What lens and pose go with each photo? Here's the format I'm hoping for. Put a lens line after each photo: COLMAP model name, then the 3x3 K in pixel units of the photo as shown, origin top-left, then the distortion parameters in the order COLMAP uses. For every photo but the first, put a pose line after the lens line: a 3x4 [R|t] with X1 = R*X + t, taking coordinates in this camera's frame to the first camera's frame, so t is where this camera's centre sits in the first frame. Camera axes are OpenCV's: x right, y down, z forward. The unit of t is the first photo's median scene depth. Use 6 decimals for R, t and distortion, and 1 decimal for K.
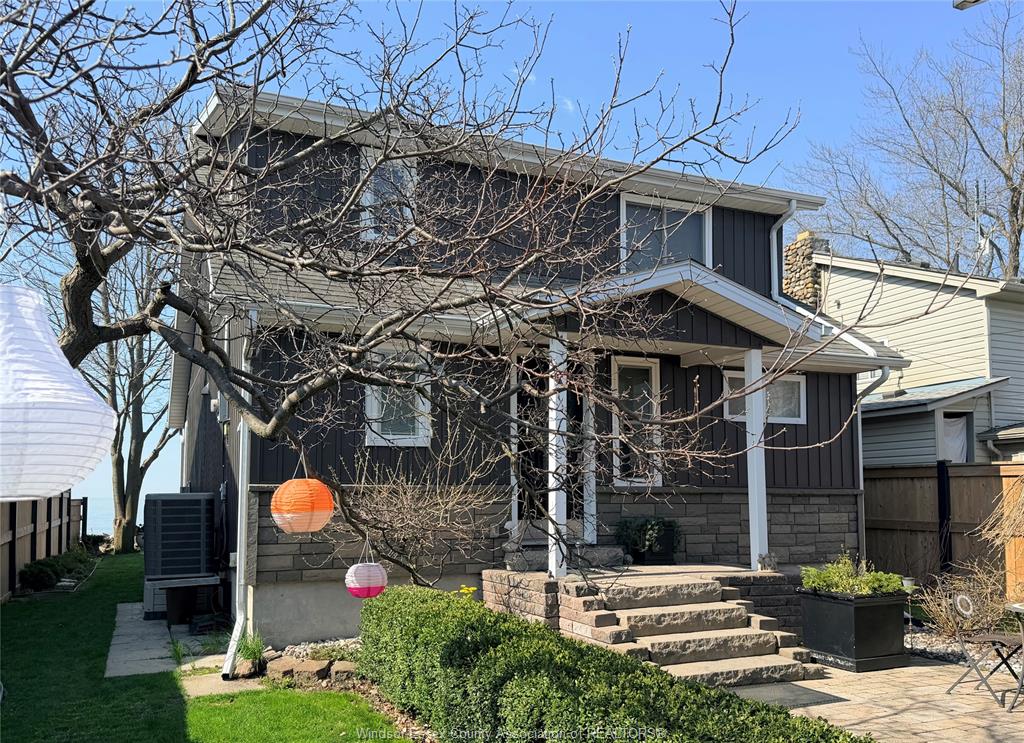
lens RADIAL K [[759.2, 0, 536.5], [0, 759.2, 436.0], [0, 0, 1]] dist [0.005829, -0.001661]
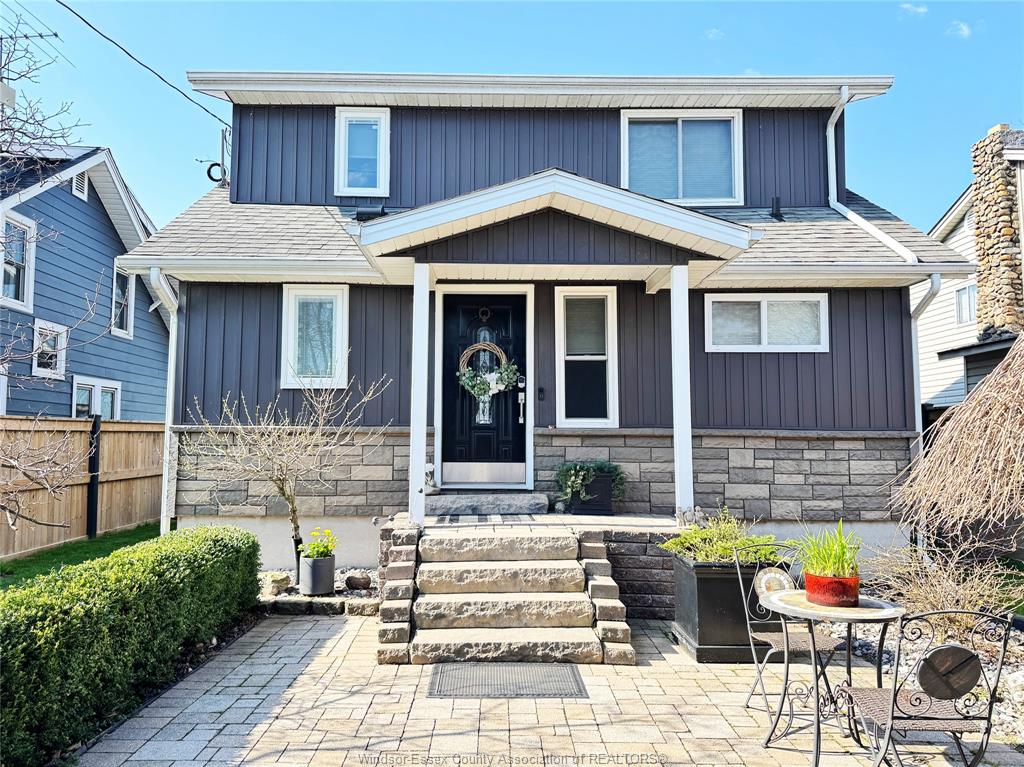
lens RADIAL K [[713.5, 0, 509.3], [0, 713.5, 386.7], [0, 0, 1]] dist [0.018576, -0.012661]
pose [[0.927333, -0.023974, -0.373468, 0.364594], [0.025325, 0.999678, -0.001291, 0.015643], [0.373379, -0.008261, 0.927642, 0.169555]]
